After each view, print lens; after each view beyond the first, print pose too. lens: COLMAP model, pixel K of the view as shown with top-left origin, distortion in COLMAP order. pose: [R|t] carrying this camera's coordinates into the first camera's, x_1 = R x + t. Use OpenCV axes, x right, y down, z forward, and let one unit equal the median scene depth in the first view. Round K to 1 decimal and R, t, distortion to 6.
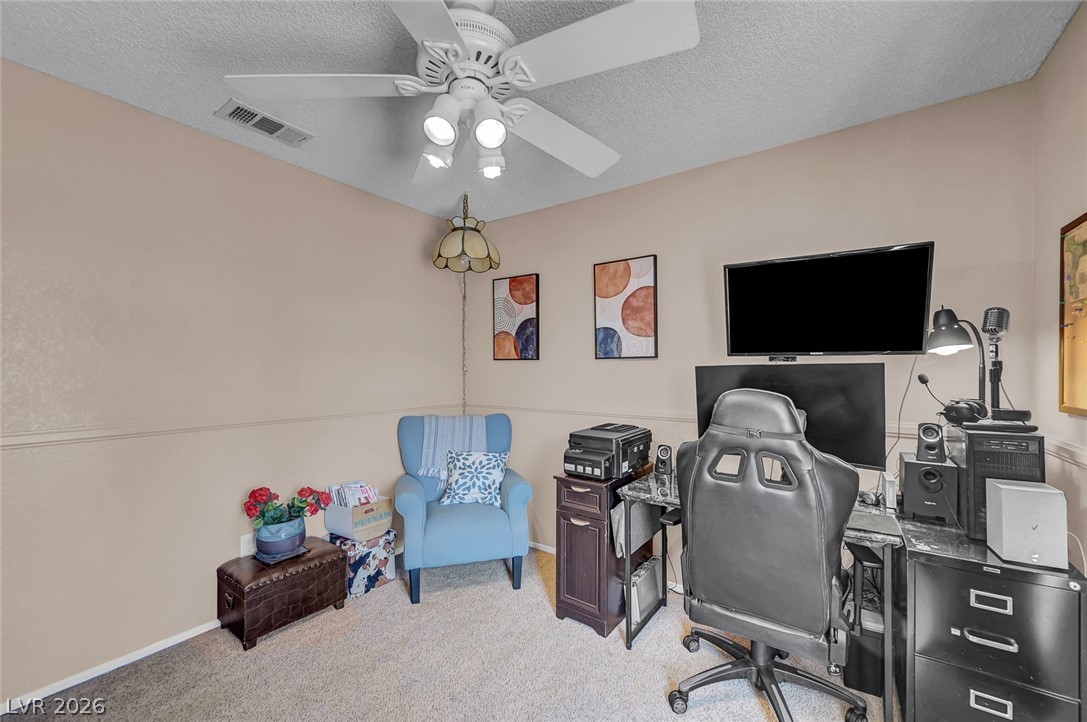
lens RADIAL K [[430.7, 0, 545.7], [0, 430.7, 376.9], [0, 0, 1]] dist [0.000643, 0.000472]
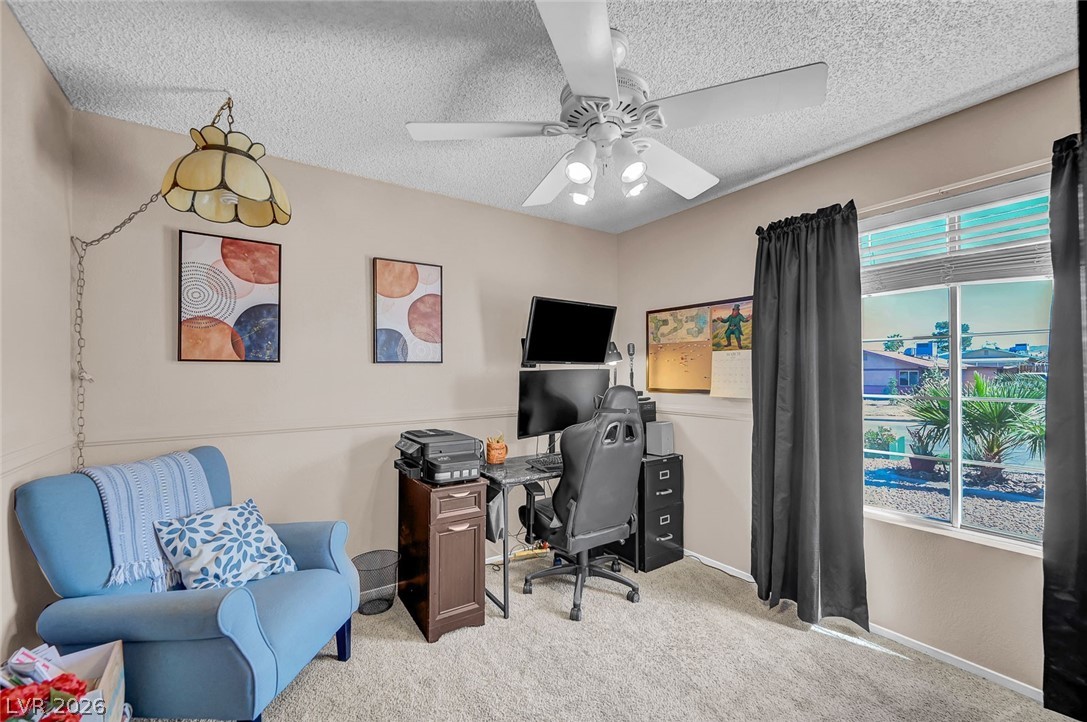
lens RADIAL K [[430.7, 0, 545.7], [0, 430.7, 376.9], [0, 0, 1]] dist [0.000643, 0.000472]
pose [[0.361164, -0.014126, 0.932395, -0.590683], [0.022430, 0.999728, 0.006458, -0.010027], [-0.932233, 0.018581, 0.361382, 0.342442]]
